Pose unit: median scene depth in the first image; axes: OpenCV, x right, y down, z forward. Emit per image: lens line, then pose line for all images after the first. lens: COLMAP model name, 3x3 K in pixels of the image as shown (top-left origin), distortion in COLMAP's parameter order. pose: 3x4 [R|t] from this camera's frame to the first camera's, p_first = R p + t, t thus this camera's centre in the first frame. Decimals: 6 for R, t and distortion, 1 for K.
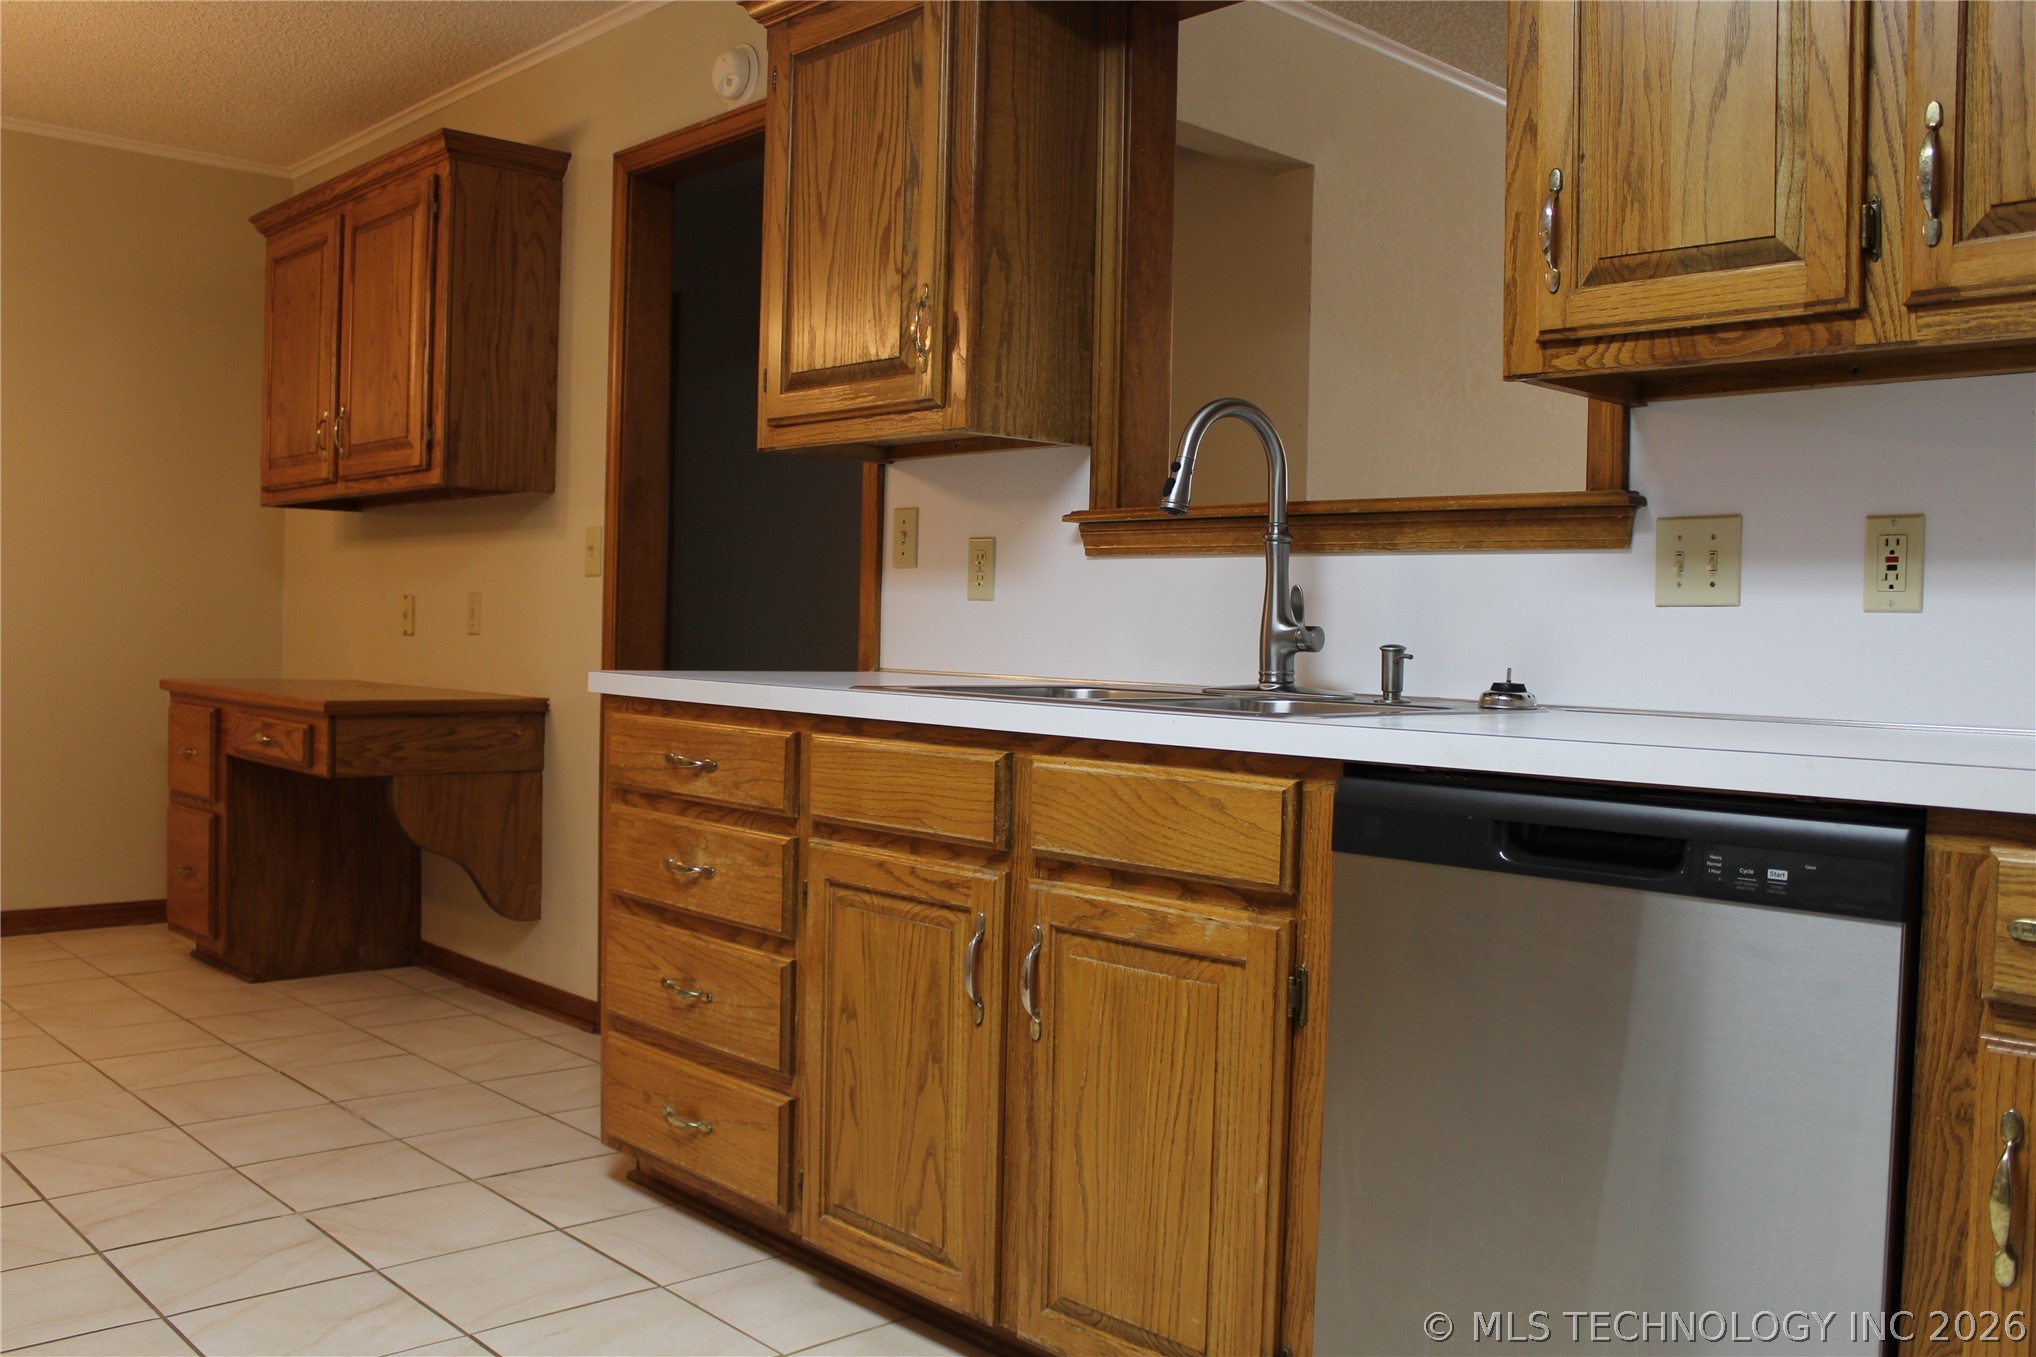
lens RADIAL K [[1786.0, 0, 1018.0], [0, 1786.0, 678.5], [0, 0, 1]] dist [-0.167779, 0.155369]
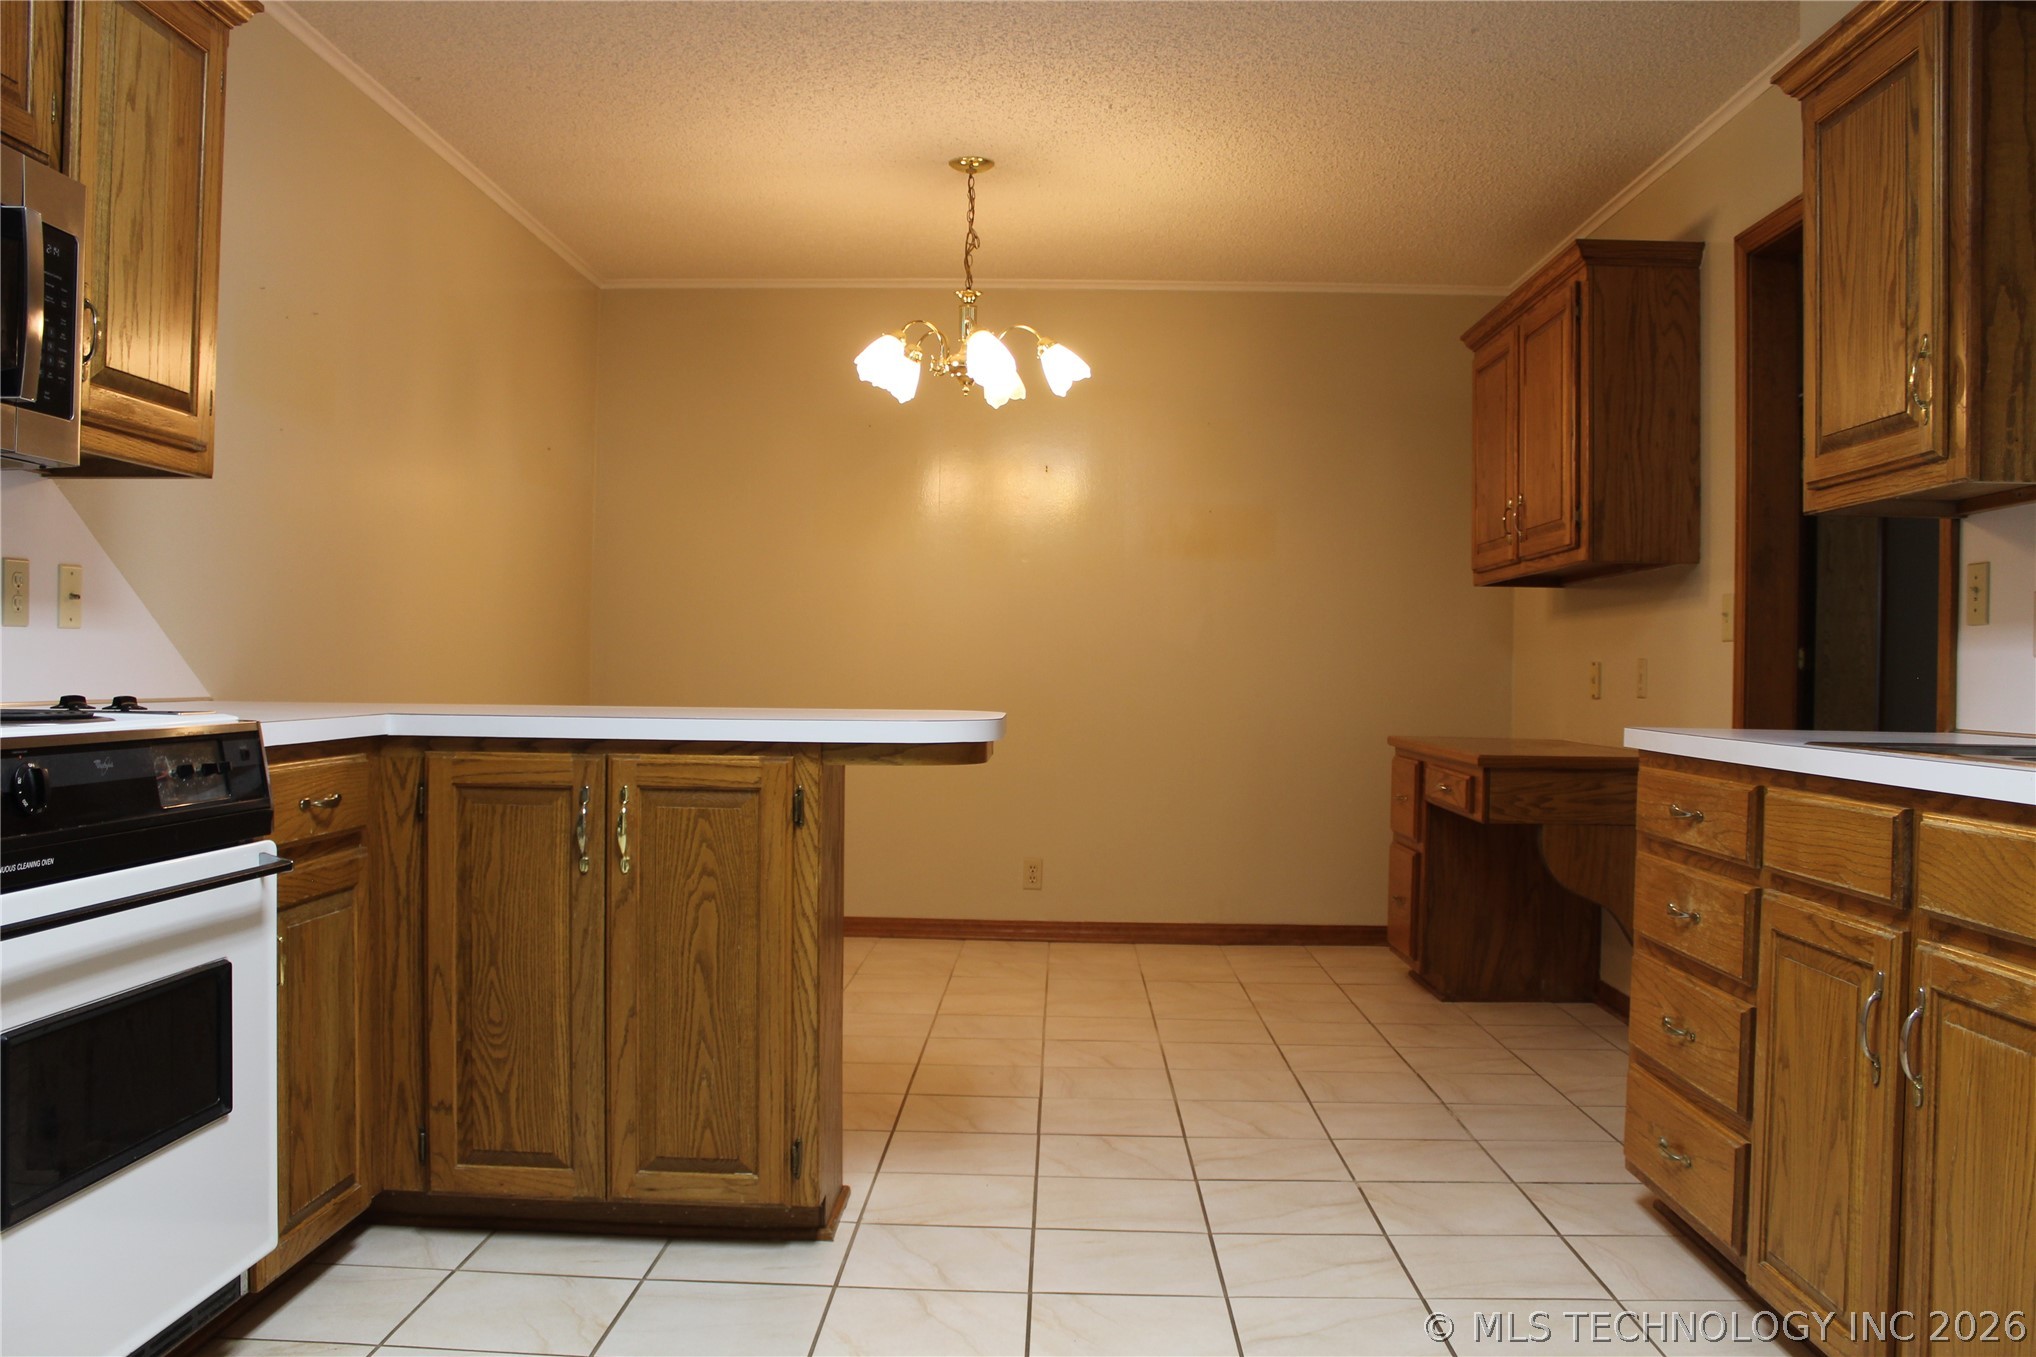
lens RADIAL K [[1695.9, 0, 1004.1], [0, 1695.9, 684.7], [0, 0, 1]] dist [-0.164158, 0.140459]
pose [[0.706612, -0.007256, -0.707564, 0.220218], [-0.019289, 0.999378, -0.029511, 0.007266], [0.707339, 0.034501, 0.706032, 0.010889]]
